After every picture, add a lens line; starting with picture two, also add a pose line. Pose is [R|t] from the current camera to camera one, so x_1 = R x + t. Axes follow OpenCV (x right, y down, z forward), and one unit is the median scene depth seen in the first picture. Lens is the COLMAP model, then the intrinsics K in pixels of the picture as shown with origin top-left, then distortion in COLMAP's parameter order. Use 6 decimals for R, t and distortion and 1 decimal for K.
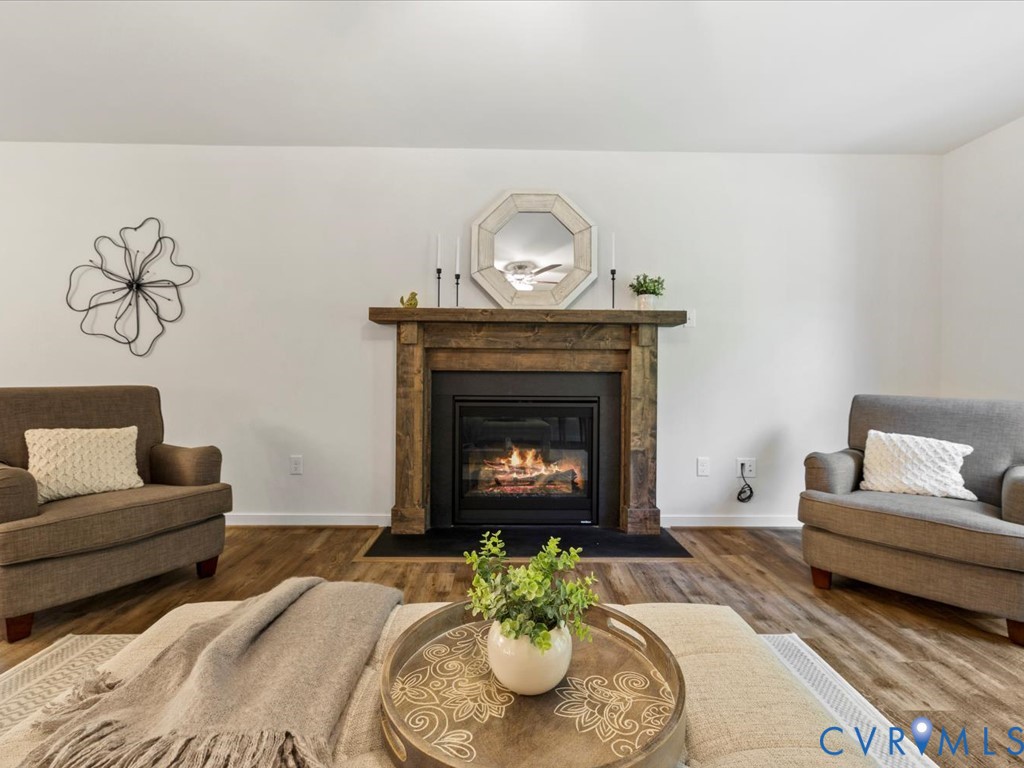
lens RADIAL K [[485.4, 0, 513.8], [0, 485.4, 379.7], [0, 0, 1]] dist [0.002552, 0.000696]
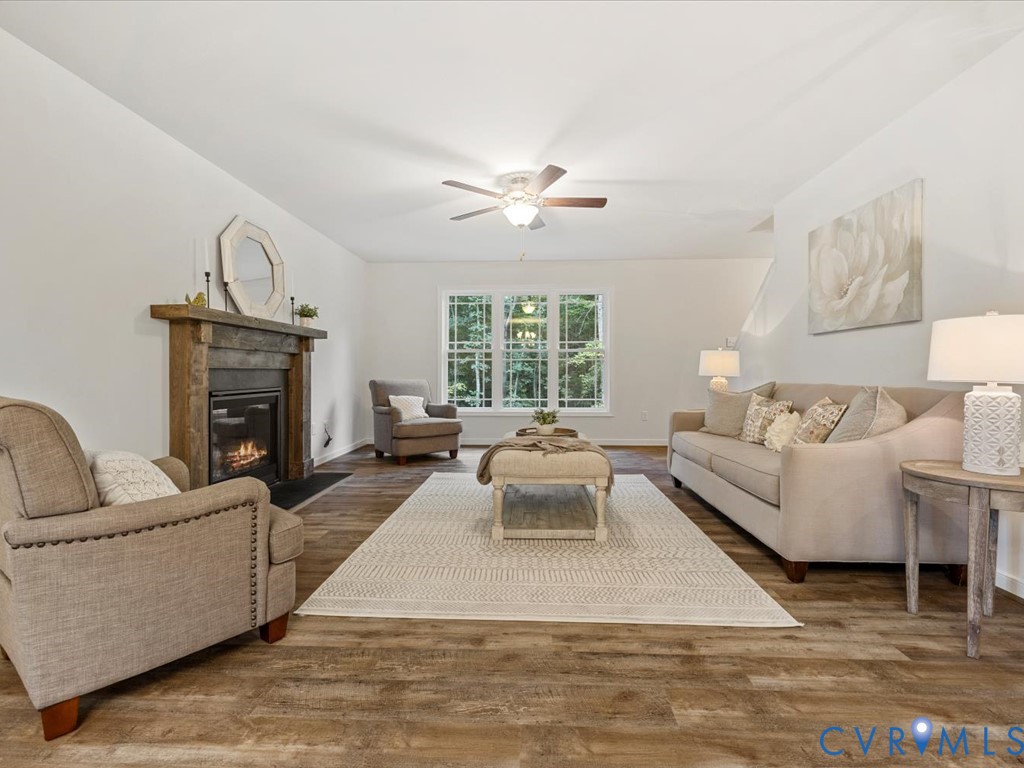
lens RADIAL K [[485.4, 0, 506.7], [0, 485.4, 380.5], [0, 0, 1]] dist [0.002552, 0.000696]
pose [[0.078134, -0.026999, 0.996577, -1.167415], [0.010648, 0.999599, 0.026246, -0.012766], [-0.996886, 0.008561, 0.078390, 0.265582]]
